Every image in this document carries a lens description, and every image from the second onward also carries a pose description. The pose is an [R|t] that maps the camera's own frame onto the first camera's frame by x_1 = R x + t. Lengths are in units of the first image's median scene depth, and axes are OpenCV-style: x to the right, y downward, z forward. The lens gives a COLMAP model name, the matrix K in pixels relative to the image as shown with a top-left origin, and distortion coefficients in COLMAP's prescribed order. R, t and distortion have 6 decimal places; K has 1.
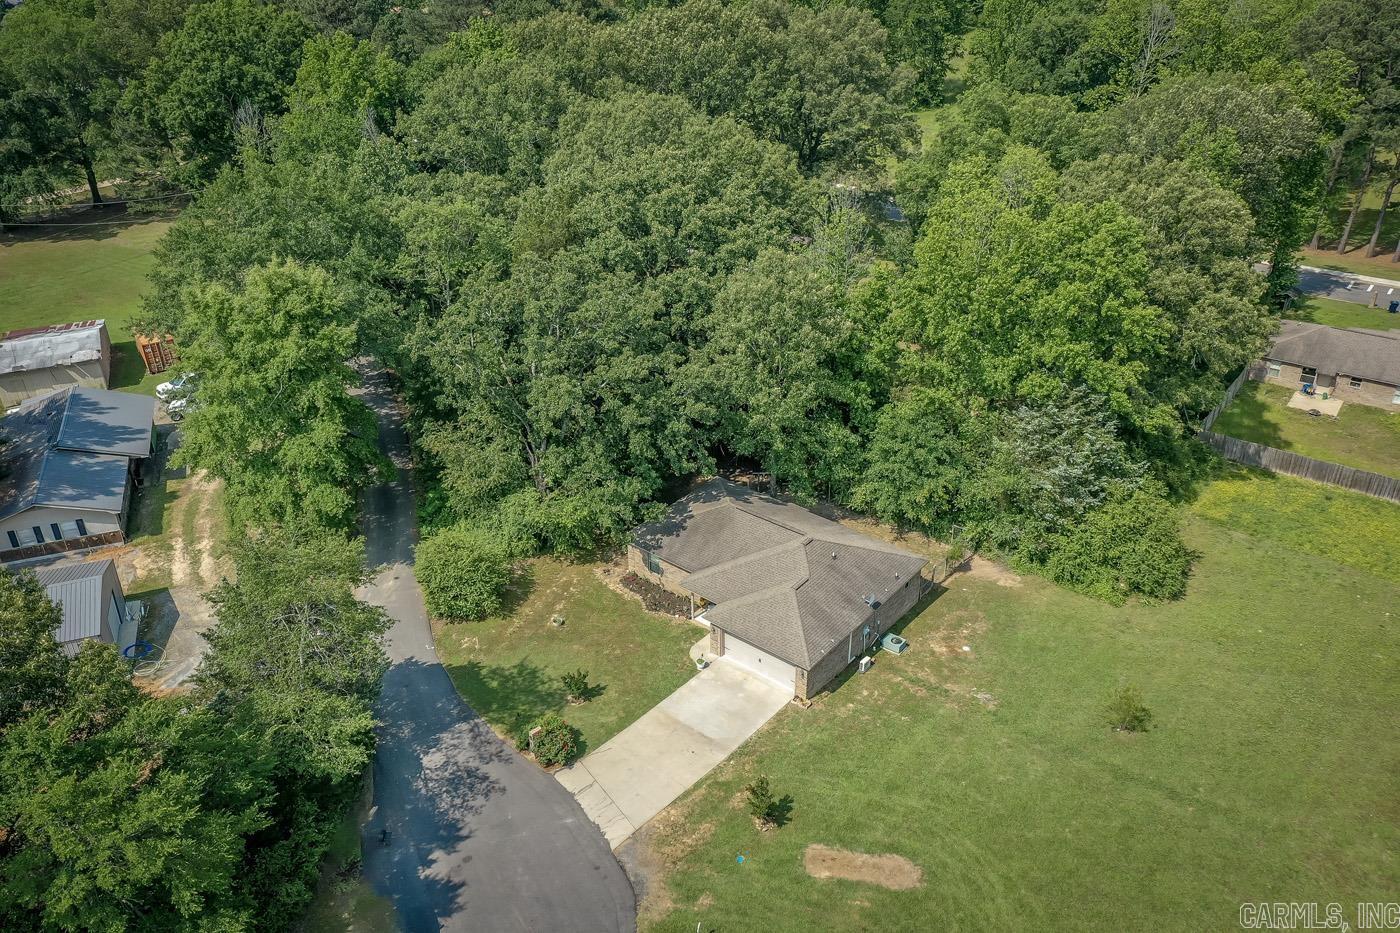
lens RADIAL K [[1105.9, 0, 700.0], [0, 1105.9, 466.5], [0, 0, 1]] dist [0.030376, 0.002710]
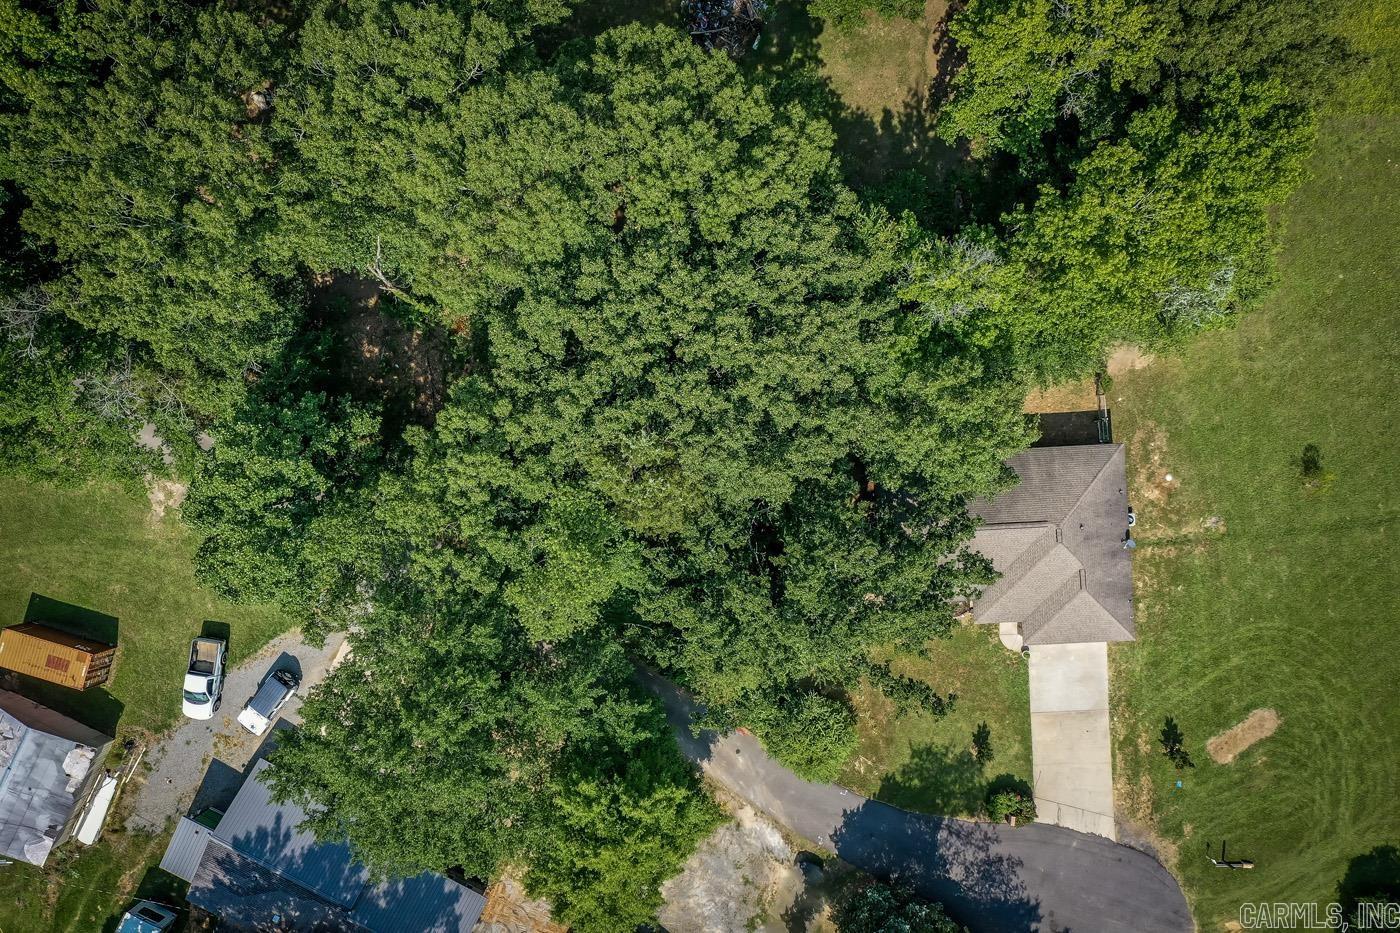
lens RADIAL K [[1105.9, 0, 700.0], [0, 1105.9, 466.5], [0, 0, 1]] dist [0.030376, 0.002710]
pose [[0.743617, -0.668589, 0.004733, -0.117589], [0.331281, 0.374587, 0.865989, -0.943793], [-0.580764, -0.642397, 0.500040, 0.648236]]
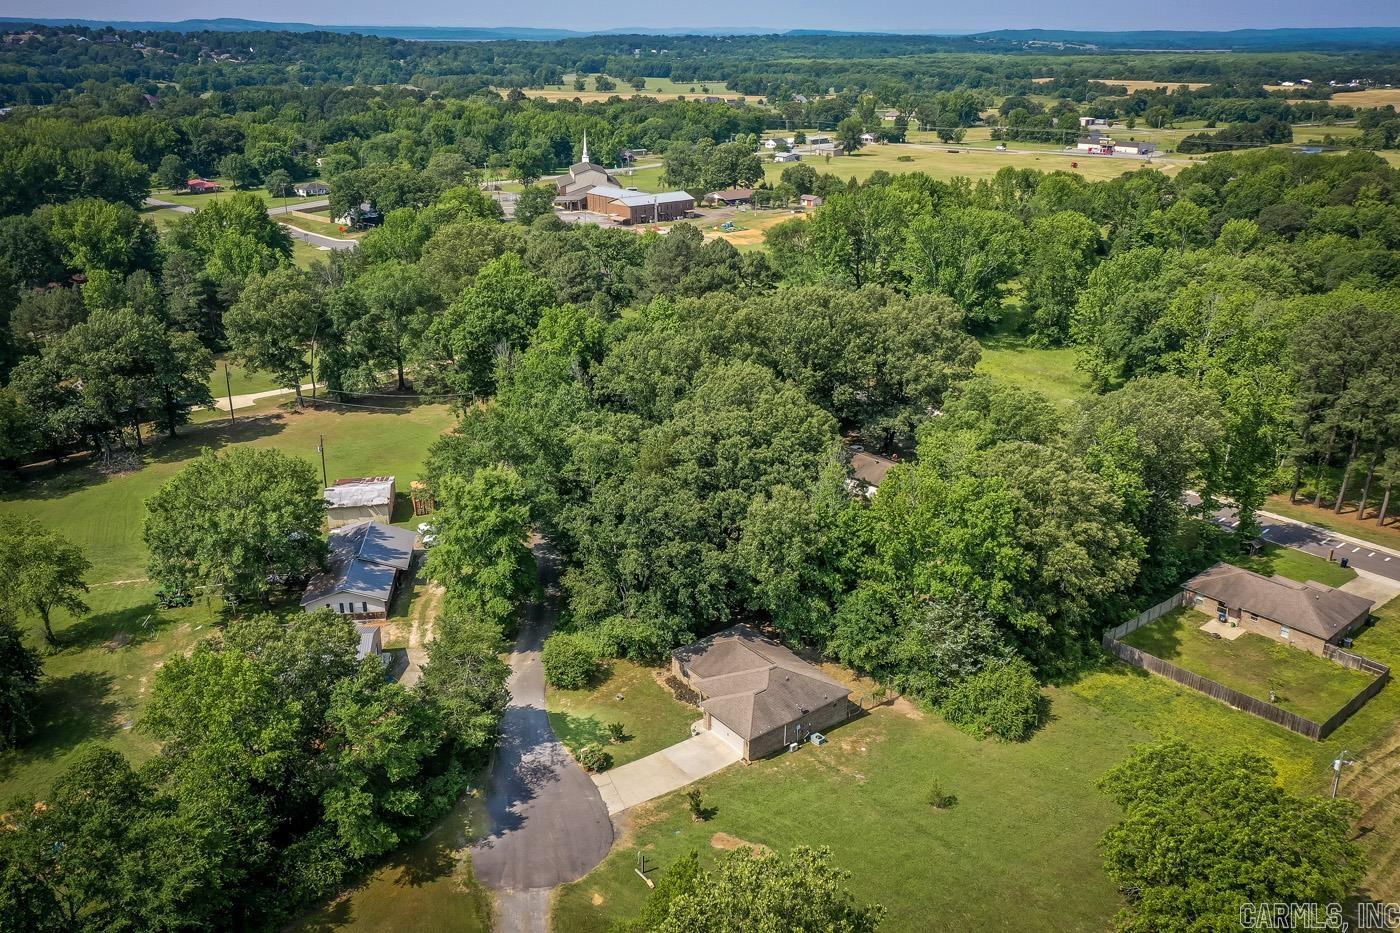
lens RADIAL K [[1105.9, 0, 700.0], [0, 1105.9, 466.5], [0, 0, 1]] dist [0.030376, 0.002710]
pose [[0.973633, 0.093569, -0.208045, 0.279456], [-0.122447, 0.983852, -0.130547, 0.002685], [0.192470, 0.152580, 0.969368, -0.583293]]
